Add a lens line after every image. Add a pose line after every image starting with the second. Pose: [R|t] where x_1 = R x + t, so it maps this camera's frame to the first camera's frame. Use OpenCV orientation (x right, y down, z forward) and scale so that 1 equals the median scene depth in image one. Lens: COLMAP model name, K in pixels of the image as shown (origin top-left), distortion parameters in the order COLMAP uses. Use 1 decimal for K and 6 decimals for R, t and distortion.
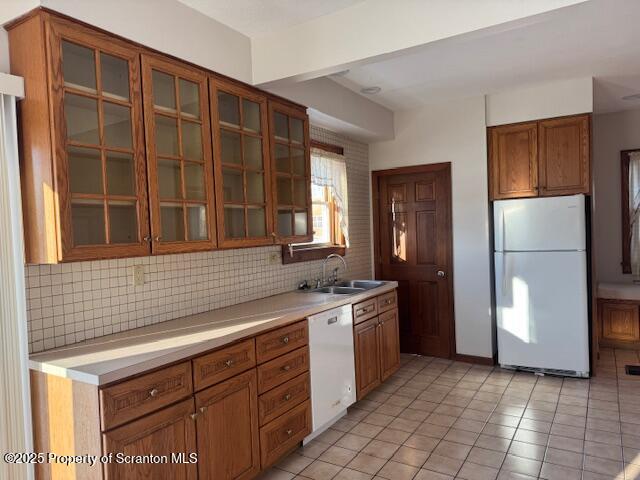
lens RADIAL K [[451.5, 0, 321.8], [0, 451.5, 239.3], [0, 0, 1]] dist [0.037913, -0.002351]
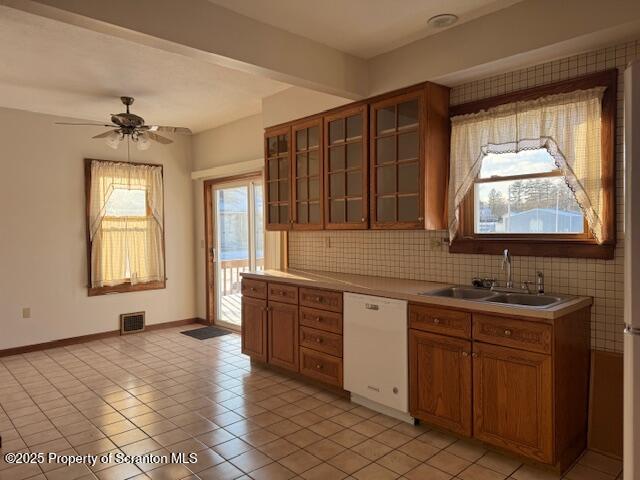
lens RADIAL K [[451.5, 0, 321.6], [0, 451.5, 242.2], [0, 0, 1]] dist [0.037913, -0.002351]
pose [[-0.268873, 0.055672, -0.961565, 1.101553], [-0.008667, 0.998148, 0.060214, -0.024571], [0.963137, 0.024524, -0.267892, 1.254337]]
